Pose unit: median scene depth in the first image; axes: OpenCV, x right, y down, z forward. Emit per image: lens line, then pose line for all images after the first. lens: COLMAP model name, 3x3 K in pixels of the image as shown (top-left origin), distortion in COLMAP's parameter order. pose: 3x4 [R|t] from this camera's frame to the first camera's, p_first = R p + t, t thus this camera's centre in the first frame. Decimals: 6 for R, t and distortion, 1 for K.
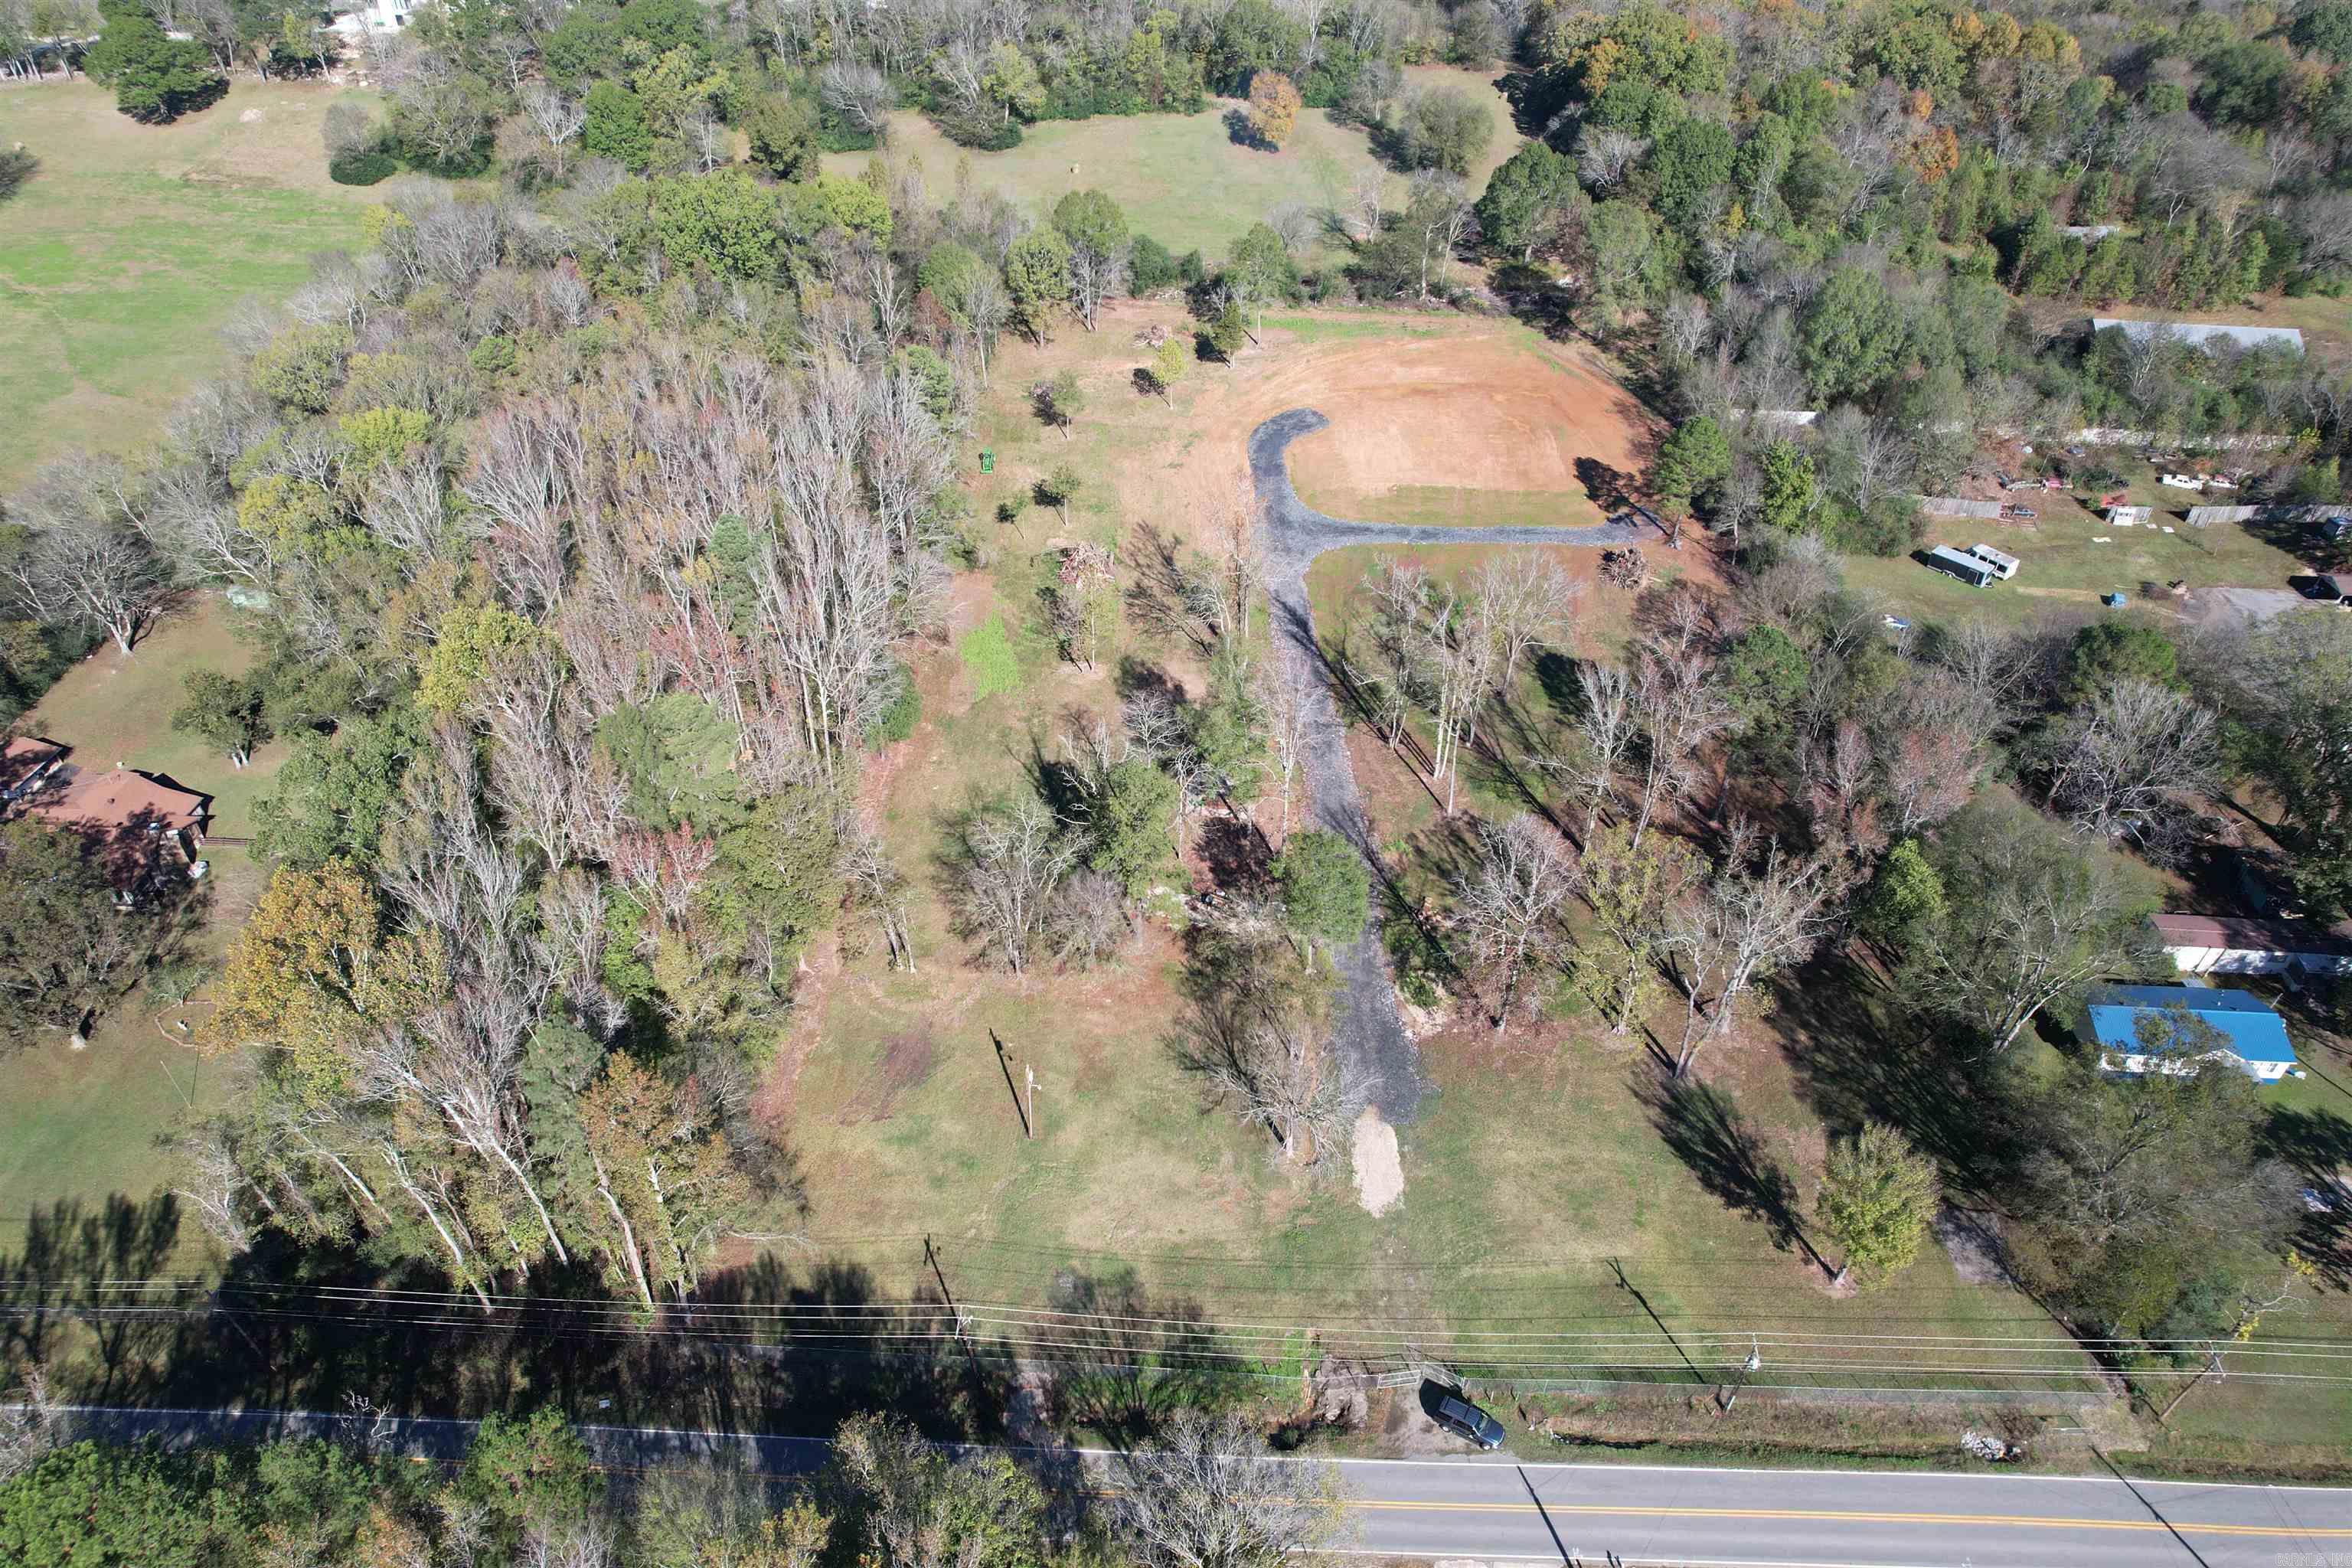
lens RADIAL K [[1520.6, 0, 1182.5], [0, 1520.6, 750.9], [0, 0, 1]] dist [-0.042808, 0.002971]
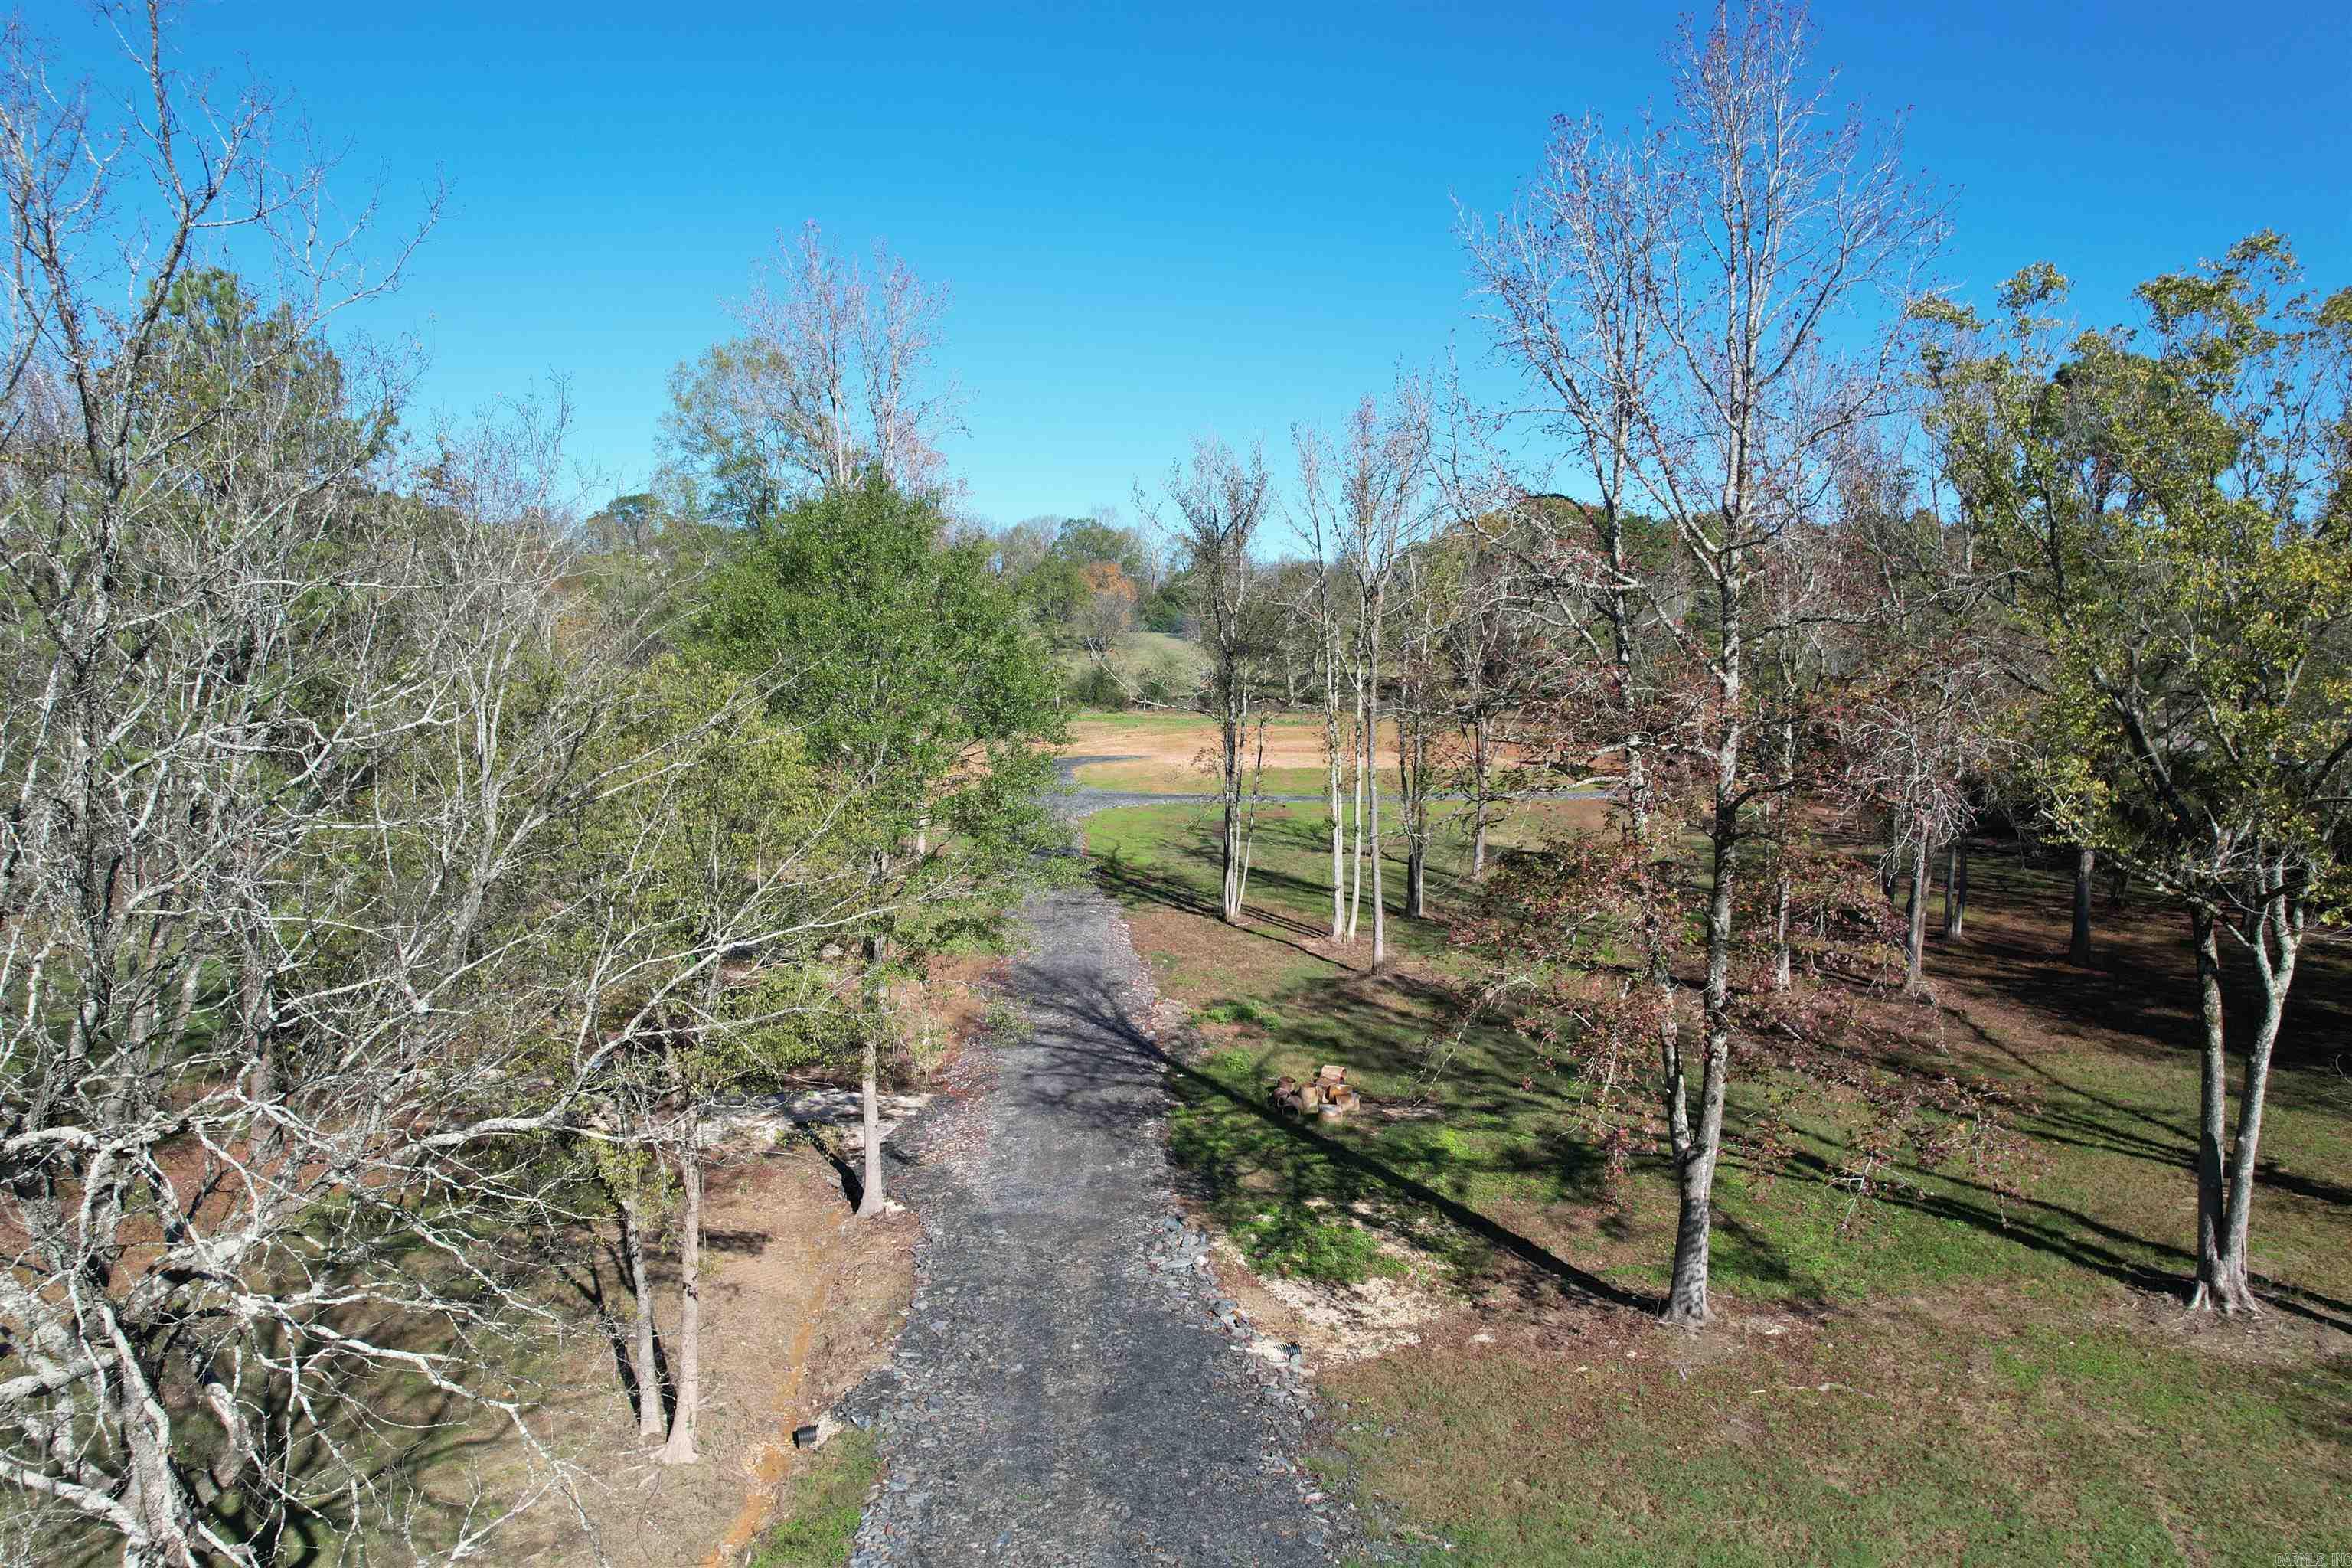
lens RADIAL K [[1499.5, 0, 1177.7], [0, 1499.5, 795.3], [0, 0, 1]] dist [-0.054788, 0.033347]
pose [[0.998719, -0.004242, 0.050421, 0.074757], [0.030528, 0.845192, -0.533590, 0.134701], [-0.040352, 0.534446, 0.844239, 0.454832]]
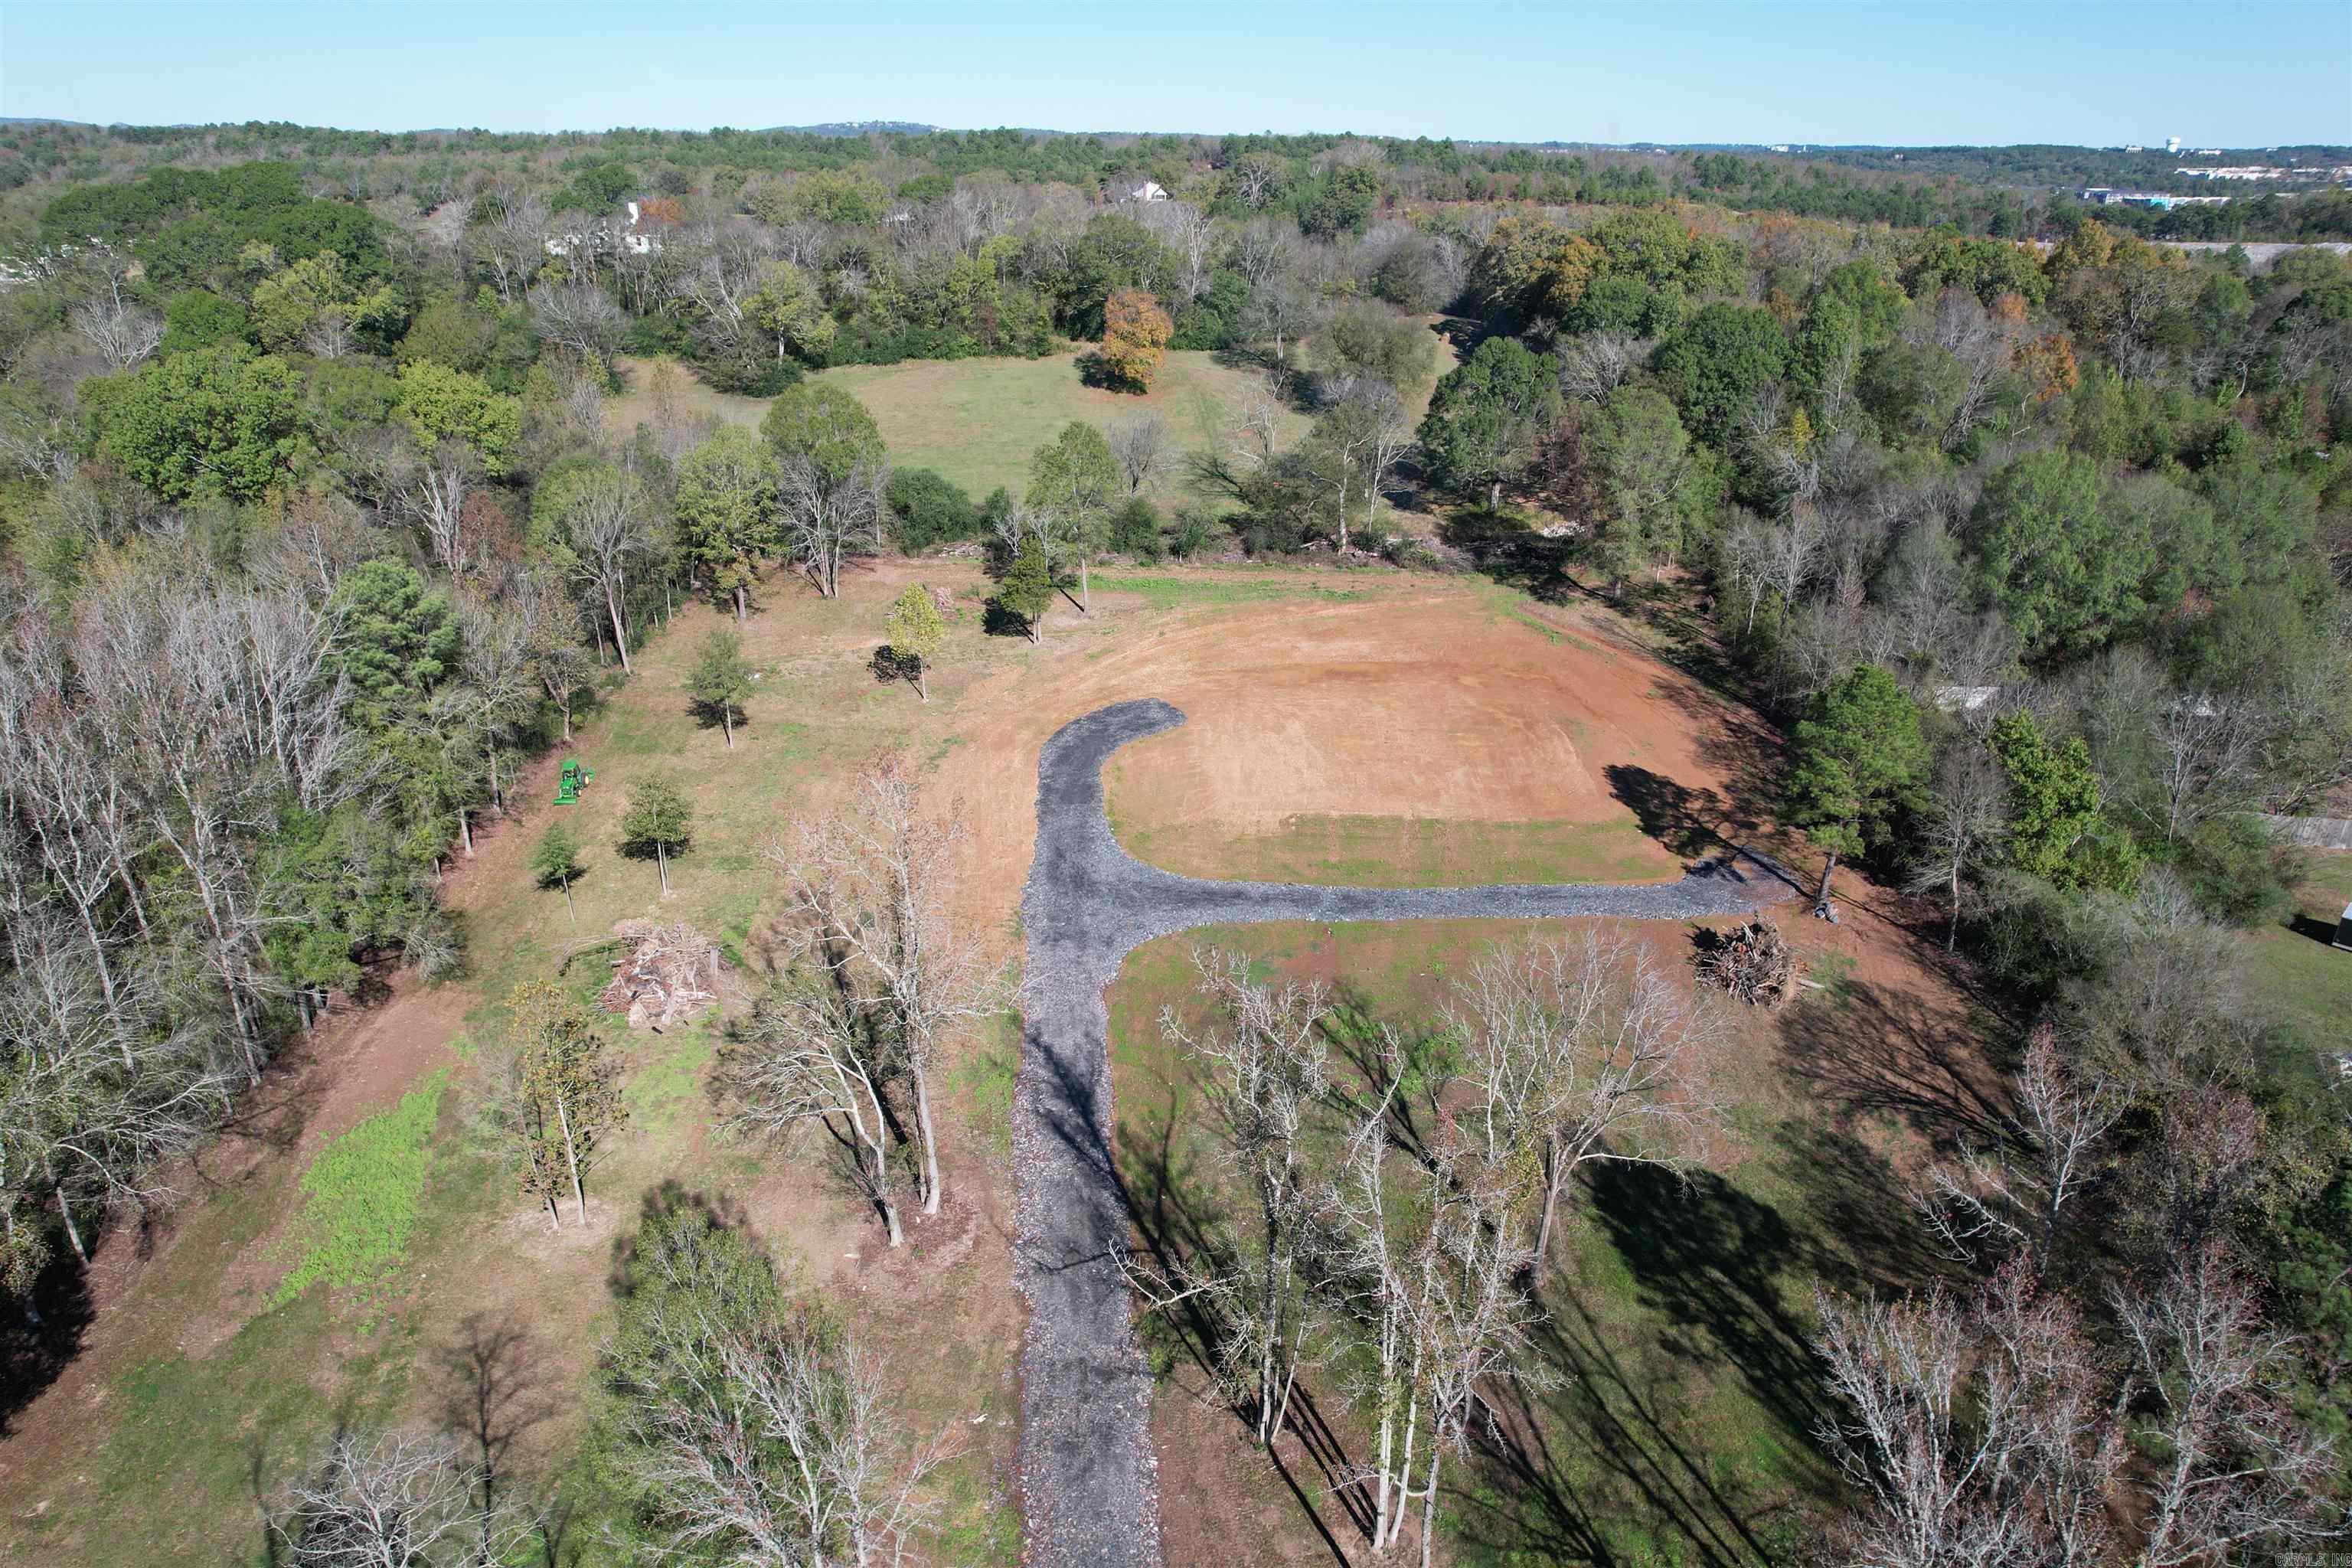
lens RADIAL K [[1503.1, 0, 1178.5], [0, 1503.1, 792.8], [0, 0, 1]] dist [-0.063848, 0.051546]
pose [[0.999698, -0.011302, 0.021813, 0.078695], [0.015827, 0.975372, -0.219996, -0.057758], [-0.018789, 0.220275, 0.975257, 0.422576]]
